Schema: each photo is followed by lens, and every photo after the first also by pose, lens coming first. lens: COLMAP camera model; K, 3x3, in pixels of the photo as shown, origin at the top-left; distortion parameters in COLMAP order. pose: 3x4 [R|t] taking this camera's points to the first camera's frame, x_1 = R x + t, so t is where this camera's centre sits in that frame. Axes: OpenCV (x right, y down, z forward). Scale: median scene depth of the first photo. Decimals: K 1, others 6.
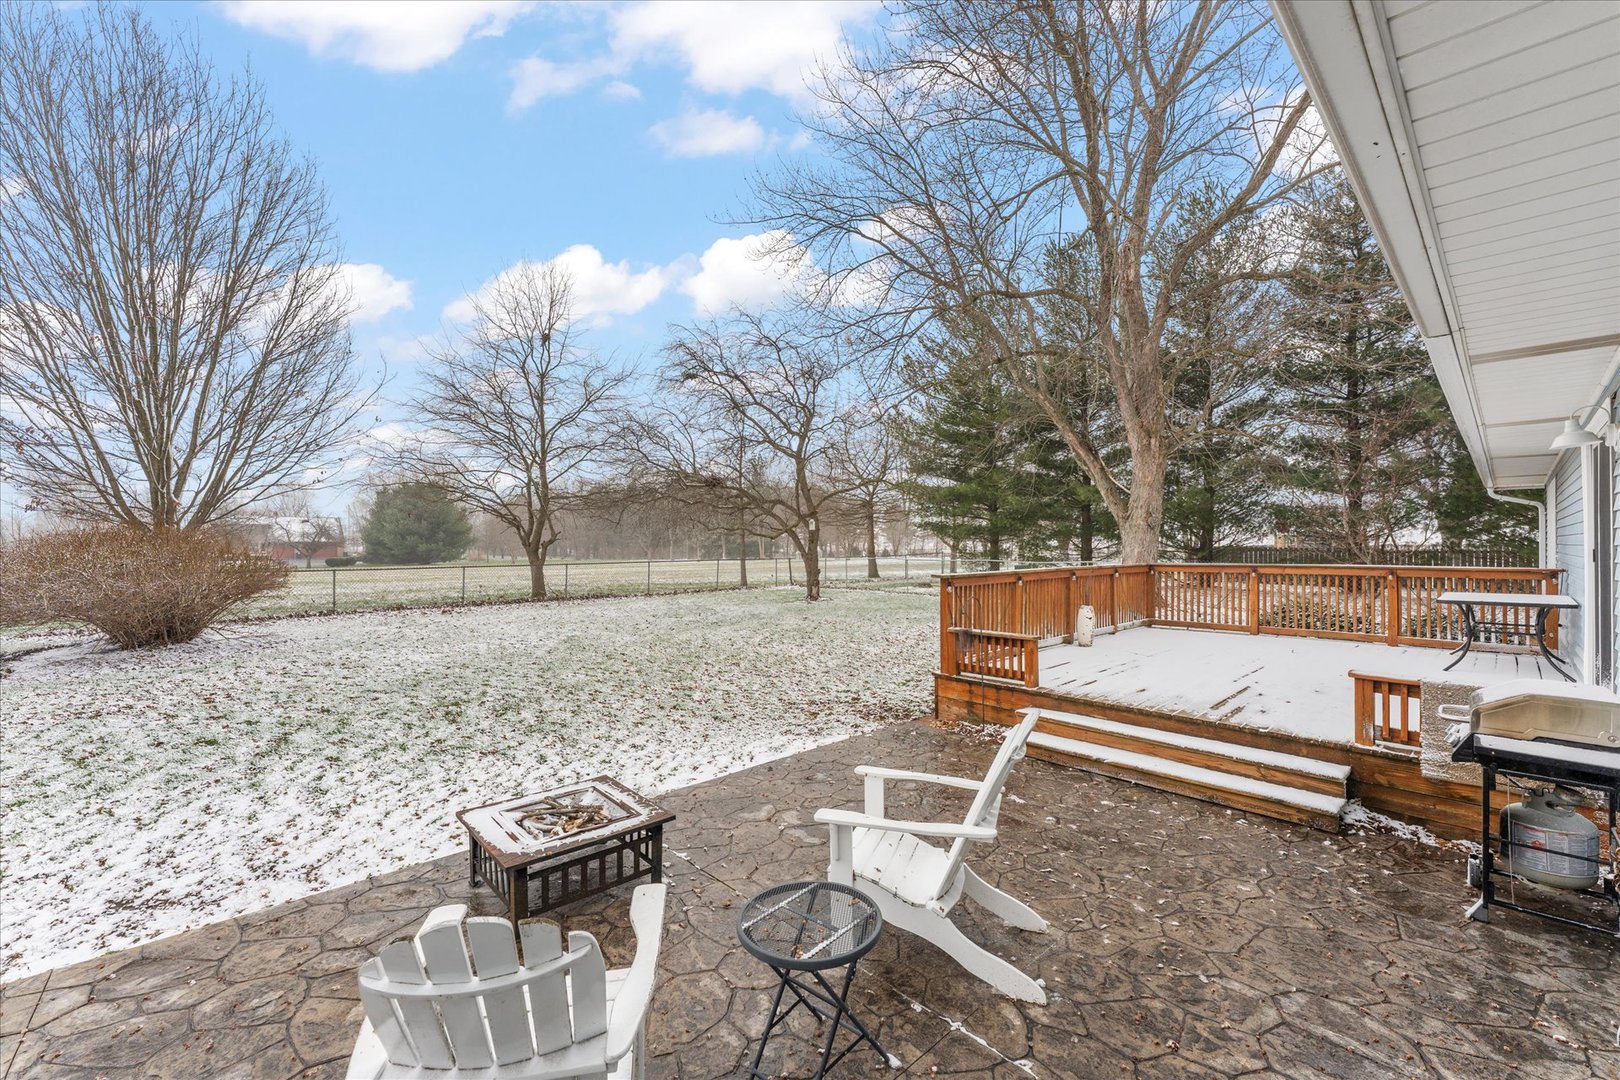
lens RADIAL K [[649.6, 0, 801.9], [0, 649.6, 547.8], [0, 0, 1]] dist [-0.001676, -0.000003]
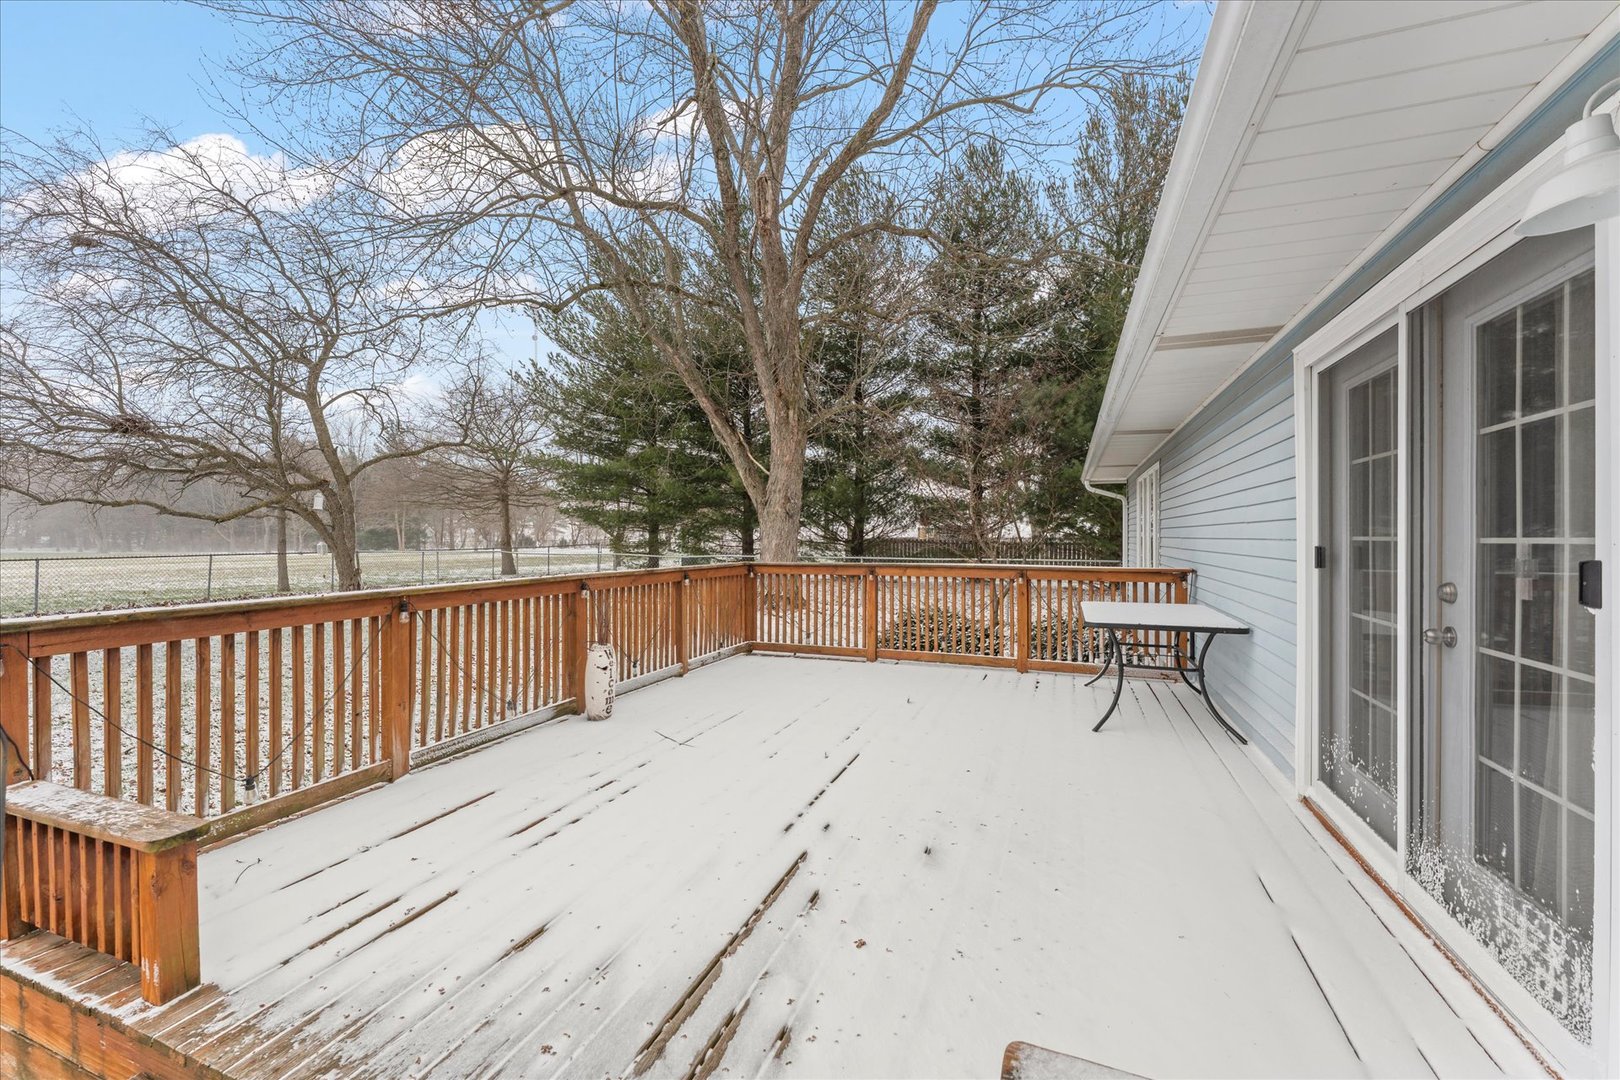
lens RADIAL K [[649.6, 0, 810.9], [0, 649.6, 537.5], [0, 0, 1]] dist [-0.001676, -0.000003]
pose [[0.896166, 0.005679, 0.443682, 0.149573], [-0.005467, 0.999984, -0.001757, -0.000746], [-0.443685, -0.000851, 0.896182, 0.181759]]
